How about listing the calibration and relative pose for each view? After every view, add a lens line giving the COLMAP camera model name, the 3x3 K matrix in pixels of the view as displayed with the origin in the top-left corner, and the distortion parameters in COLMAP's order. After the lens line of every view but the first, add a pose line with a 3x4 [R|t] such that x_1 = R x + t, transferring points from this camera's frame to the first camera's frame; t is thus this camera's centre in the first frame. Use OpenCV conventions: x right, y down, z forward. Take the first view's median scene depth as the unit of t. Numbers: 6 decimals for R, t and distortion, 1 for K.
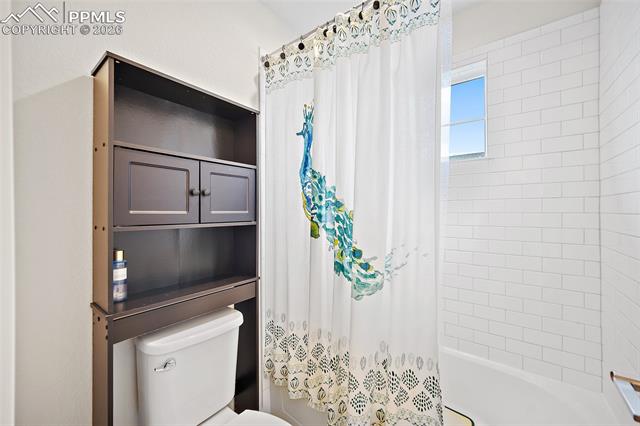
lens RADIAL K [[253.0, 0, 319.8], [0, 253.0, 211.9], [0, 0, 1]] dist [0.003934, 0.000078]
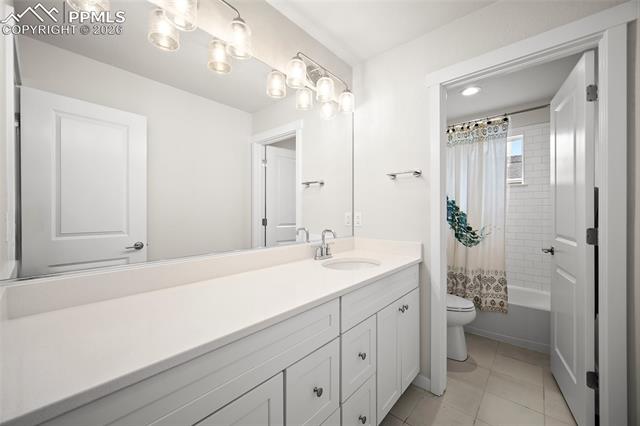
lens RADIAL K [[253.0, 0, 325.6], [0, 253.0, 216.6], [0, 0, 1]] dist [0.003934, 0.000078]
pose [[0.997865, 0.005914, -0.065043, -1.088984], [-0.006076, 0.999979, -0.002301, 0.063106], [0.065028, 0.002691, 0.997880, -1.545817]]
